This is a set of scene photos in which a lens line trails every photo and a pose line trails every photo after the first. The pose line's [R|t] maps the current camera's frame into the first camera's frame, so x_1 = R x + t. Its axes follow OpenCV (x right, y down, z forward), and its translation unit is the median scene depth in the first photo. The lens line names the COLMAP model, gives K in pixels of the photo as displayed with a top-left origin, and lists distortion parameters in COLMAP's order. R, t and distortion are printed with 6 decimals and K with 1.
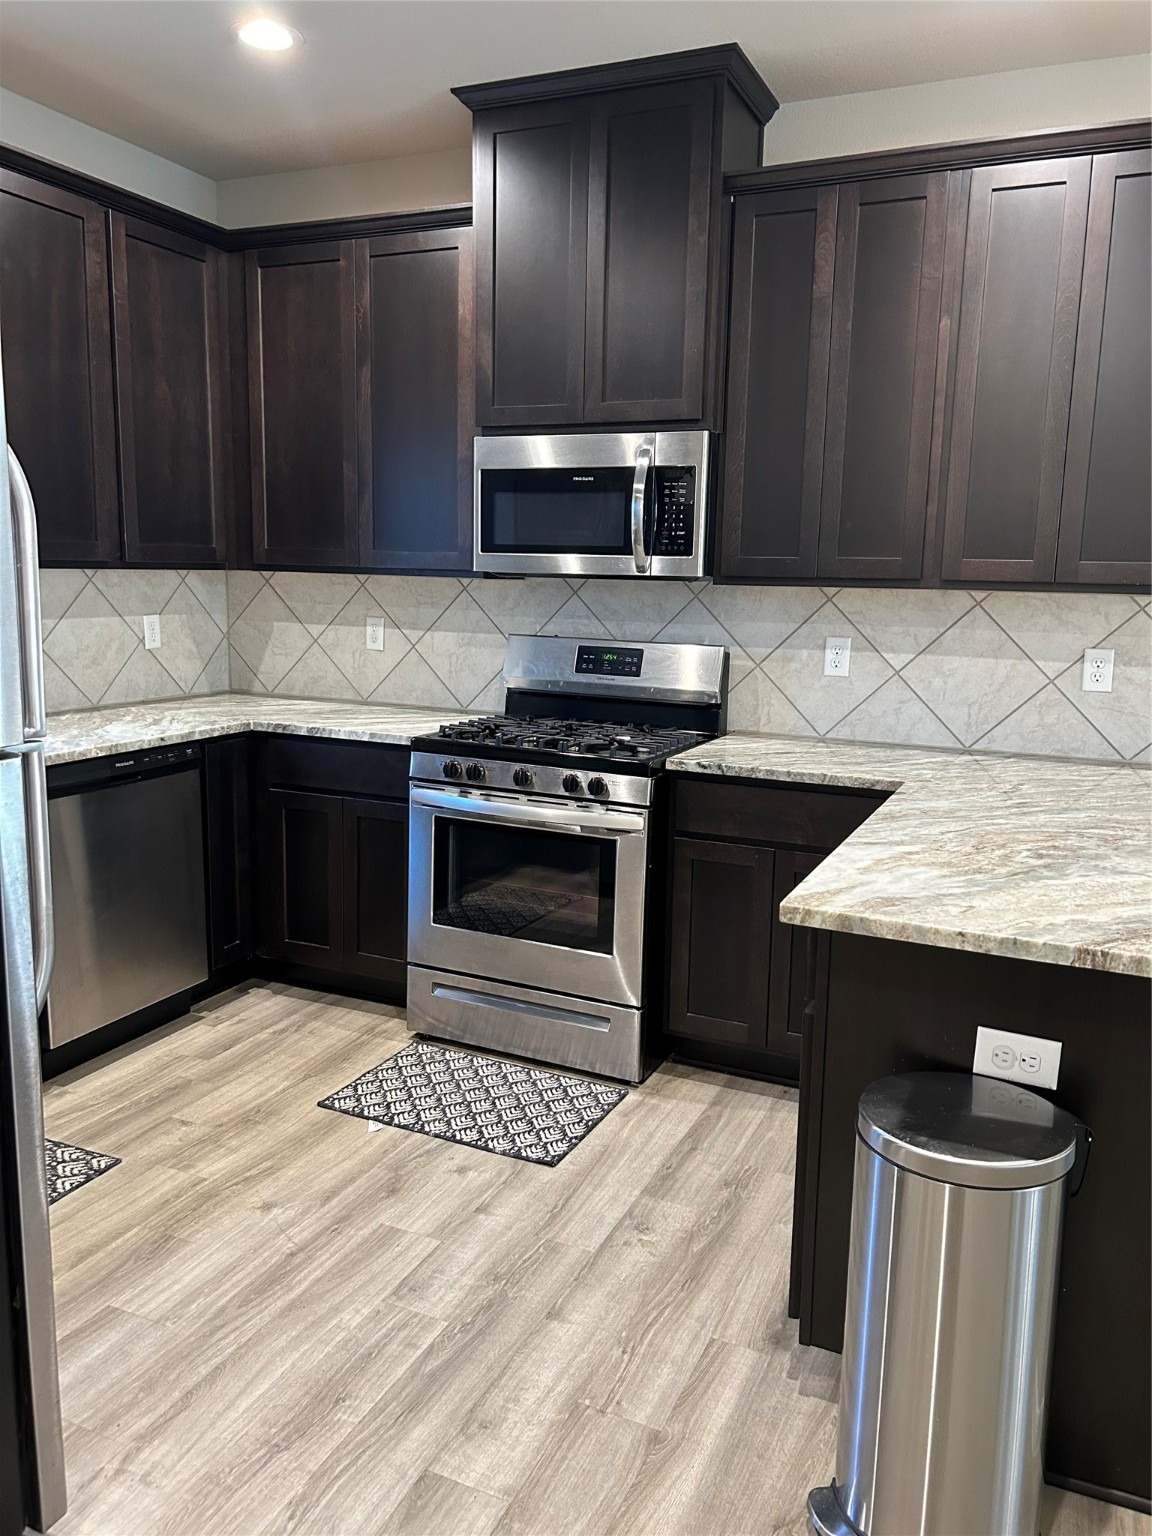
lens RADIAL K [[1149.8, 0, 588.7], [0, 1149.8, 747.6], [0, 0, 1]] dist [0.046794, -0.053268]
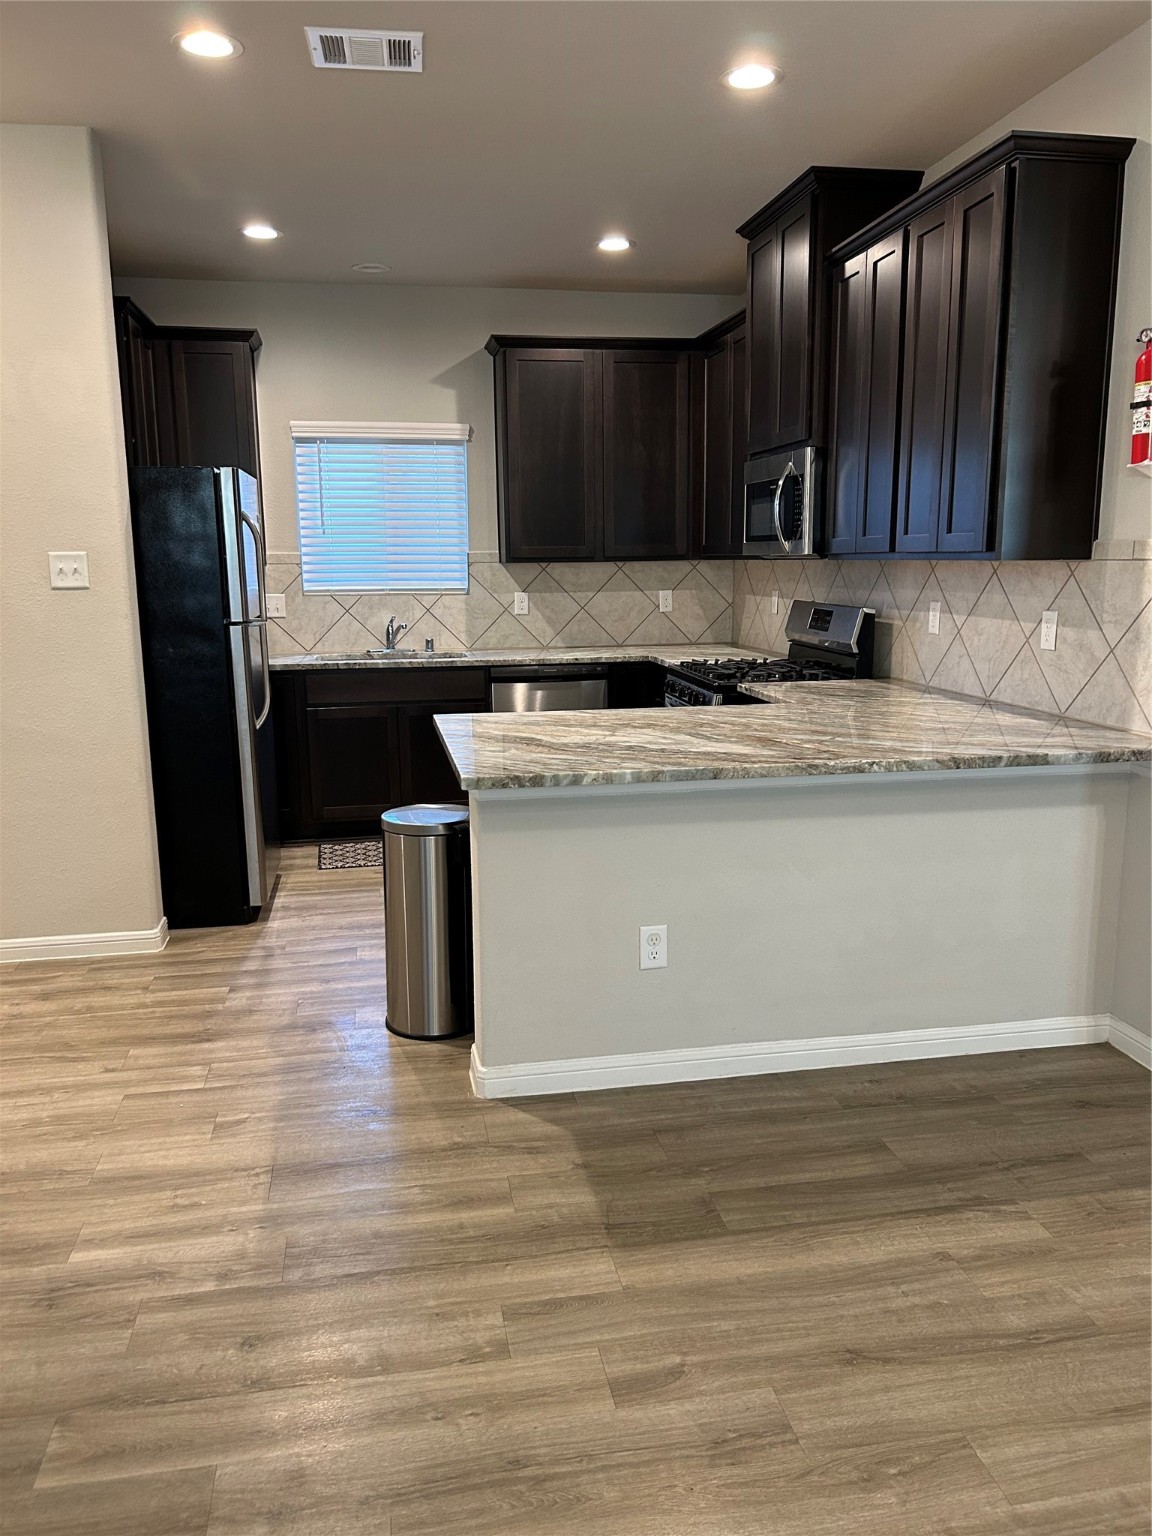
lens RADIAL K [[1149.8, 0, 576.2], [0, 1149.8, 774.4], [0, 0, 1]] dist [0.046794, -0.053268]
pose [[0.564142, 0.123346, -0.816412, 1.146735], [-0.099111, 0.991746, 0.081350, 0.024788], [0.819708, 0.035023, 0.571711, 0.011940]]
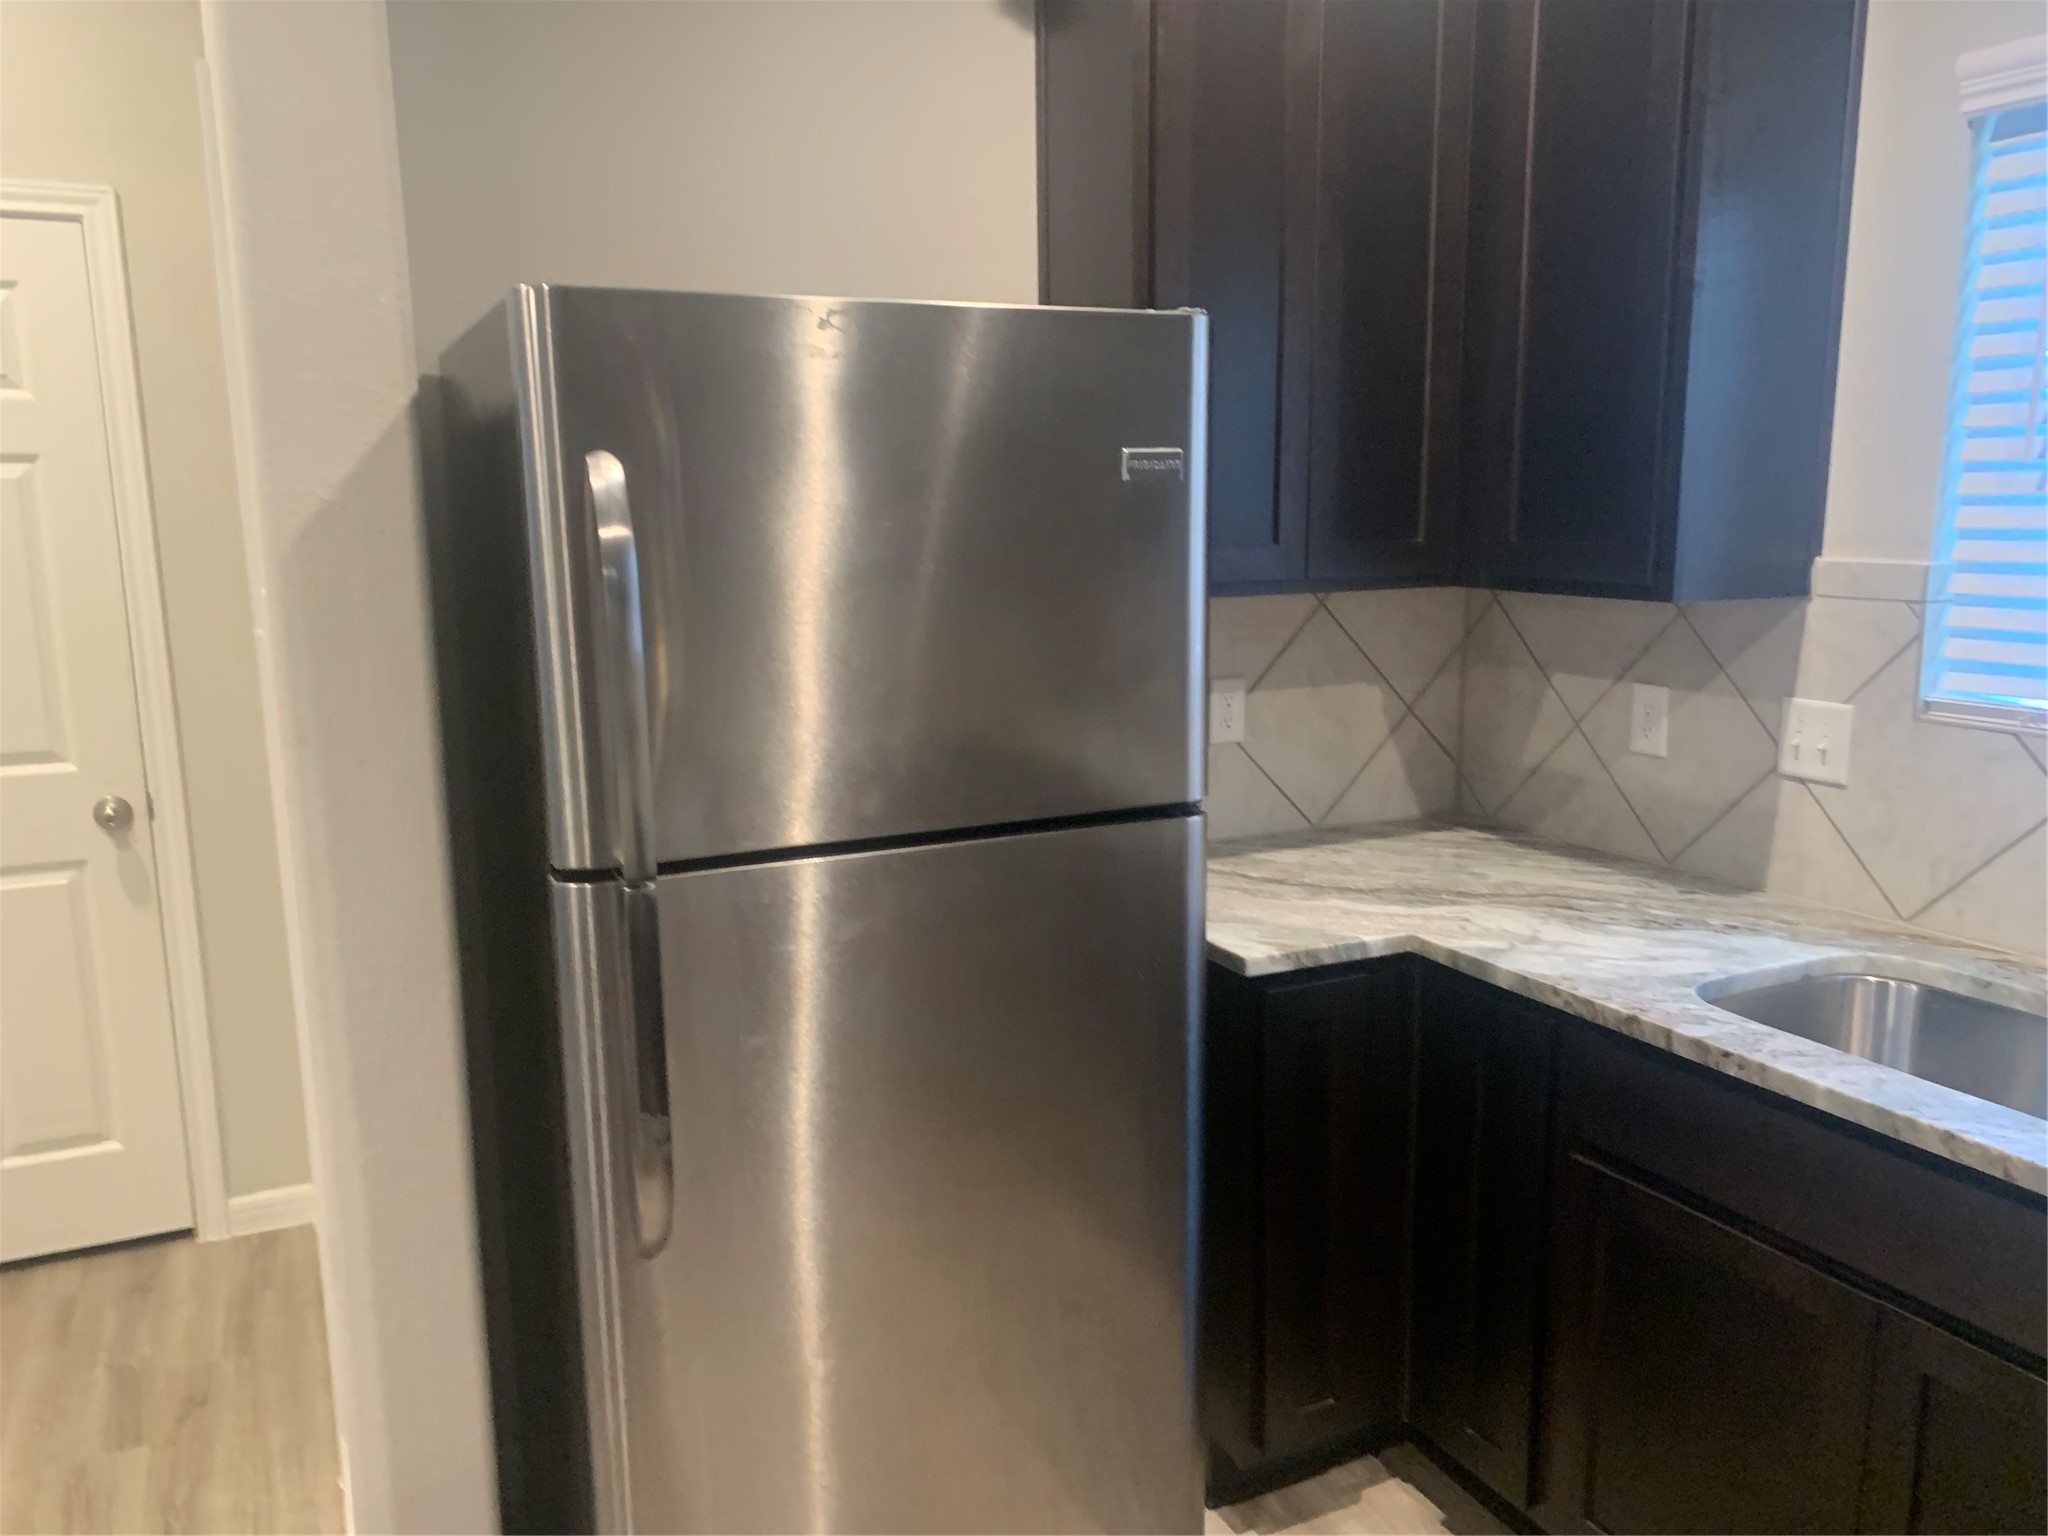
lens RADIAL K [[1559.6, 0, 1027.5], [0, 1559.6, 778.3], [0, 0, 1]] dist [0.012143, -0.024587]
pose [[-0.634973, 0.120675, -0.763051, 0.041096], [-0.123225, 0.959257, 0.254247, -0.176936], [0.762643, 0.255467, -0.594232, 0.867750]]
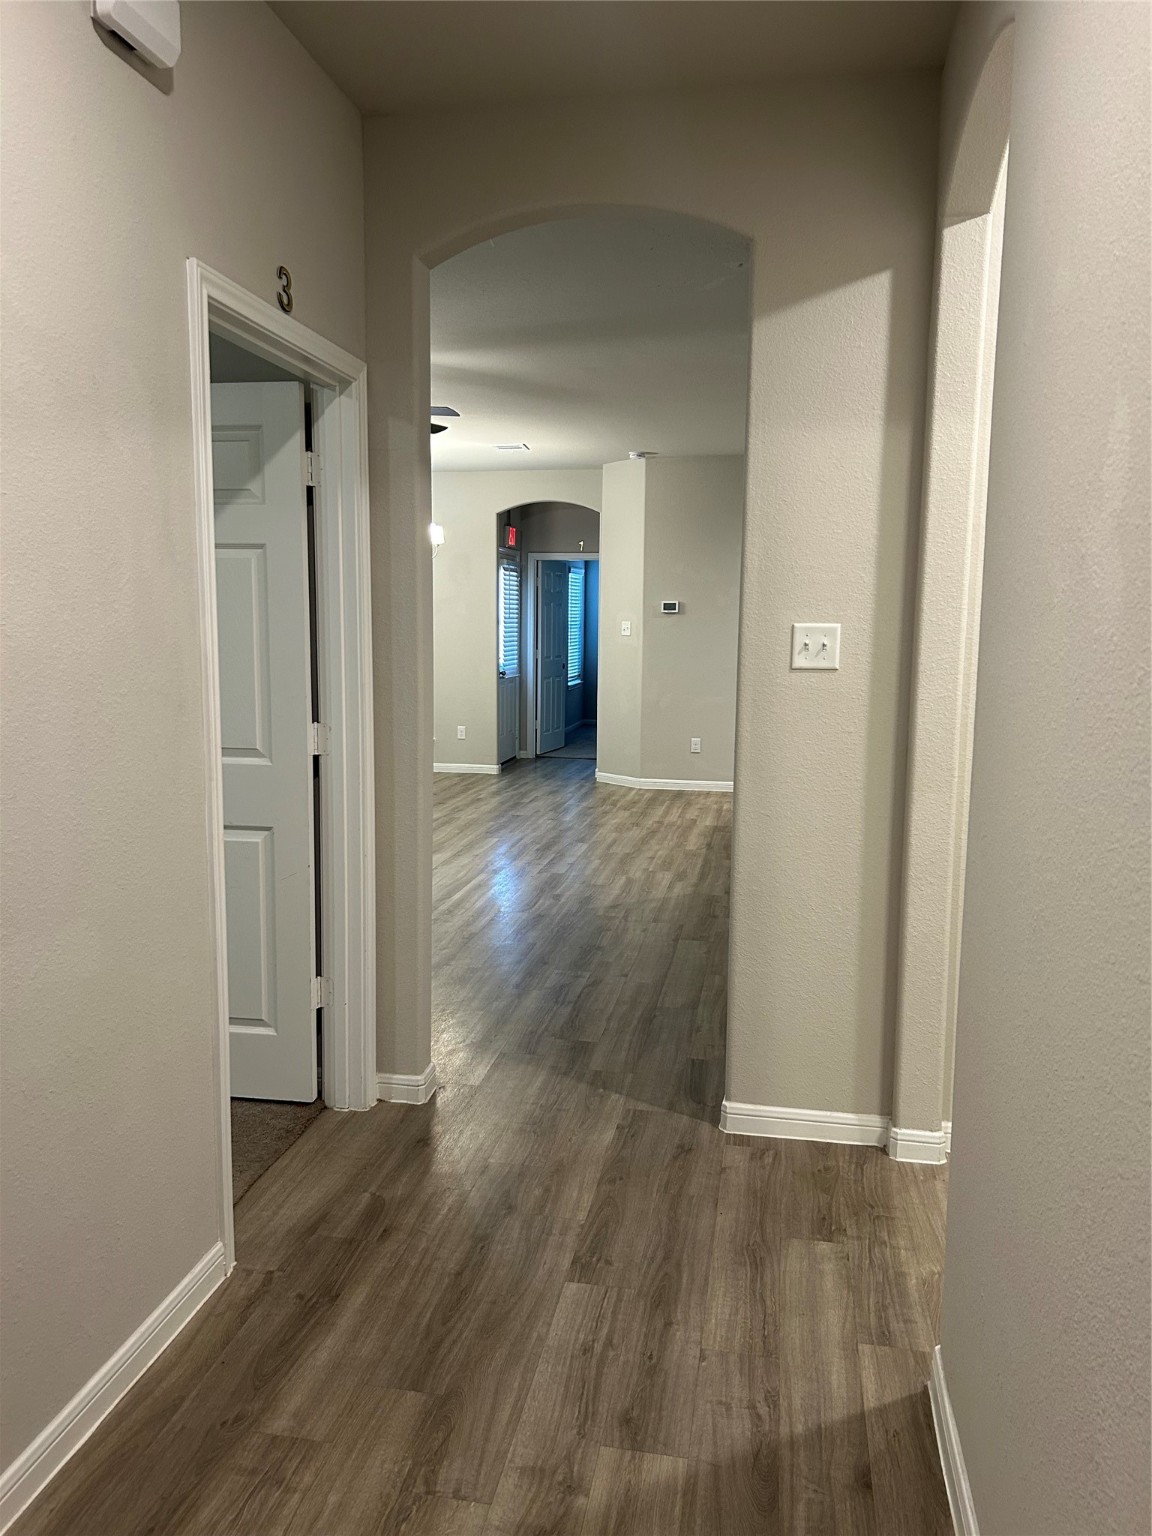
lens RADIAL K [[1149.8, 0, 564.9], [0, 1149.8, 811.6], [0, 0, 1]] dist [0.046794, -0.053268]
pose [[-0.973279, 0.002272, -0.229614, 1.508786], [-0.068892, 0.950997, 0.301426, -0.400688], [0.219047, 0.309191, -0.925429, 2.817870]]
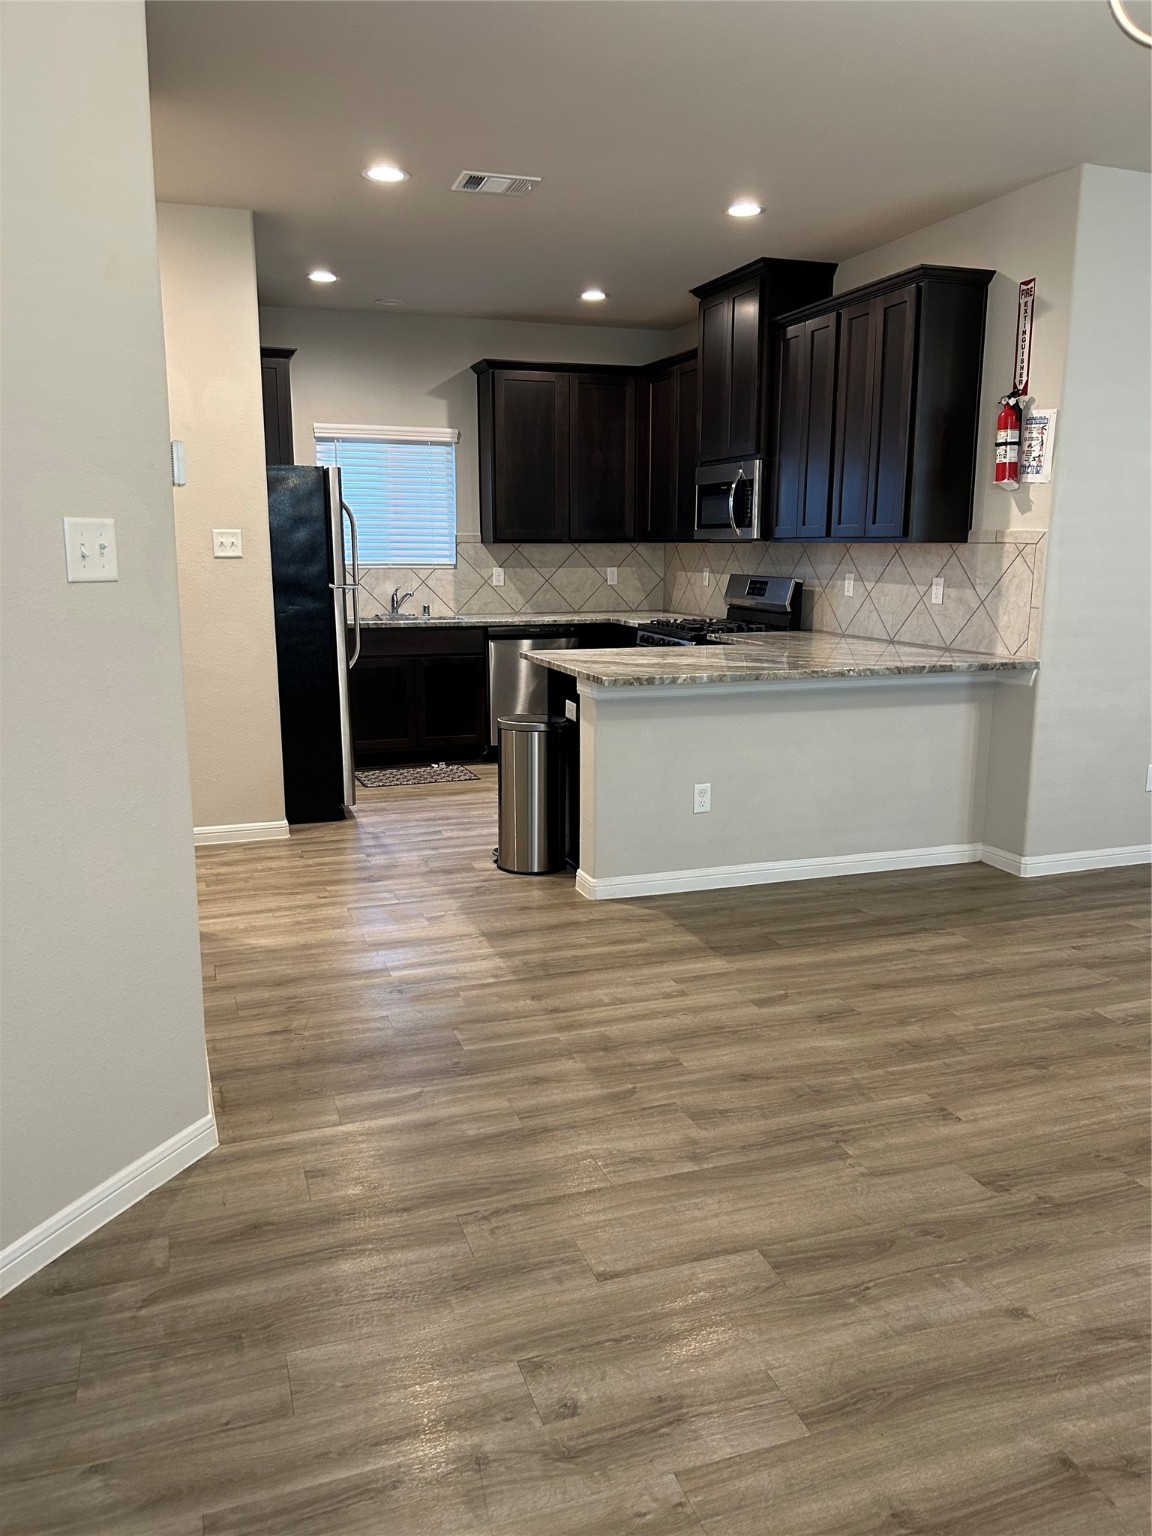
lens RADIAL K [[1149.8, 0, 568.0], [0, 1149.8, 771.8], [0, 0, 1]] dist [0.046794, -0.053268]
pose [[0.680107, 0.119692, -0.723276, 1.347340], [-0.093294, 0.992691, 0.076551, 0.114546], [0.727153, 0.015415, 0.686303, -0.508477]]
